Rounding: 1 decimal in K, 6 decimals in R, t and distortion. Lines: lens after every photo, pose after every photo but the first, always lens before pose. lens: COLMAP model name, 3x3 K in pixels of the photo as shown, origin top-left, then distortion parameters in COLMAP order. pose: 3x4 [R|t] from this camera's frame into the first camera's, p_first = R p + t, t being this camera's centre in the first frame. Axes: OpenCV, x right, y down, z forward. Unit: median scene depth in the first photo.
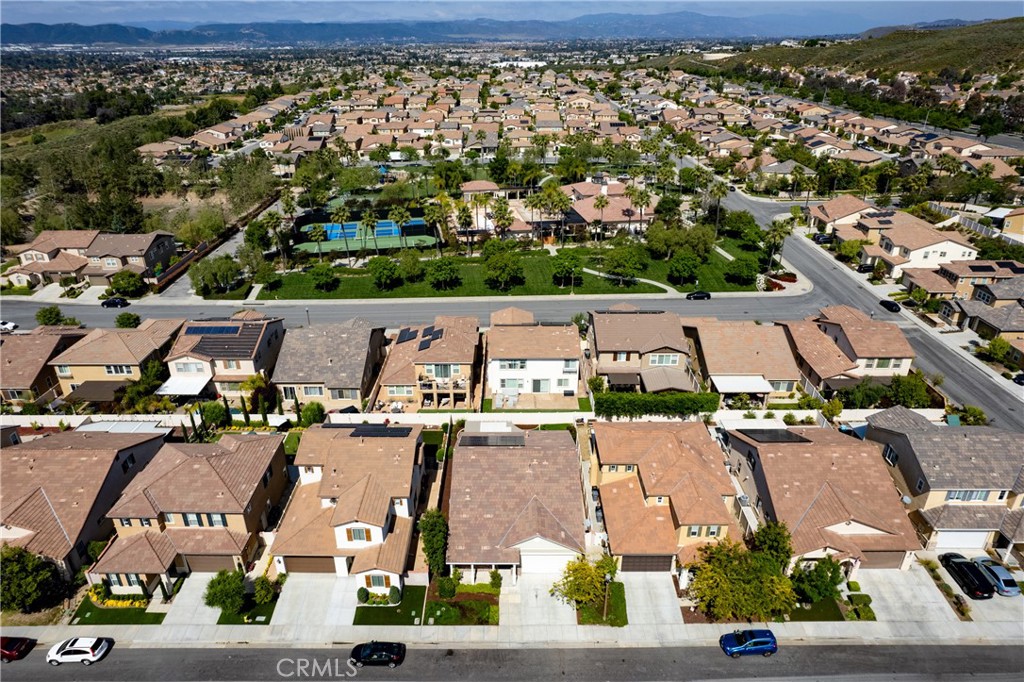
lens RADIAL K [[656.7, 0, 509.0], [0, 656.7, 347.3], [0, 0, 1]] dist [-0.079338, 0.073475]
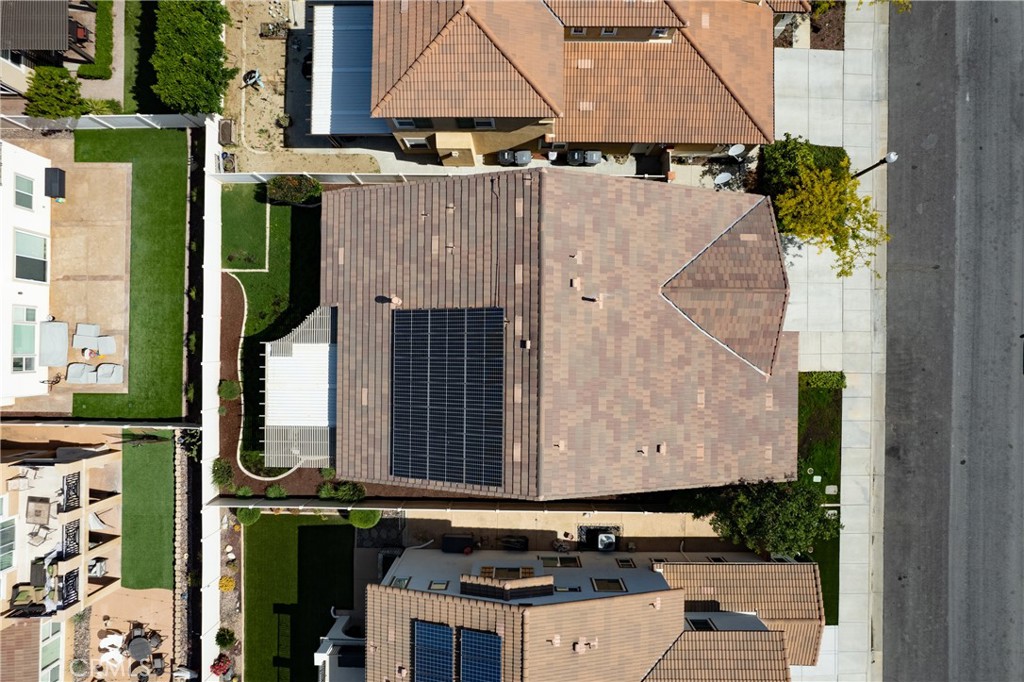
lens RADIAL K [[656.7, 0, 509.0], [0, 656.7, 347.3], [0, 0, 1]] dist [-0.079338, 0.073475]
pose [[0.007829, -0.999947, 0.006701, -0.000238], [0.450650, 0.009511, 0.892650, -0.208658], [-0.892666, -0.003969, 0.450701, 0.964964]]
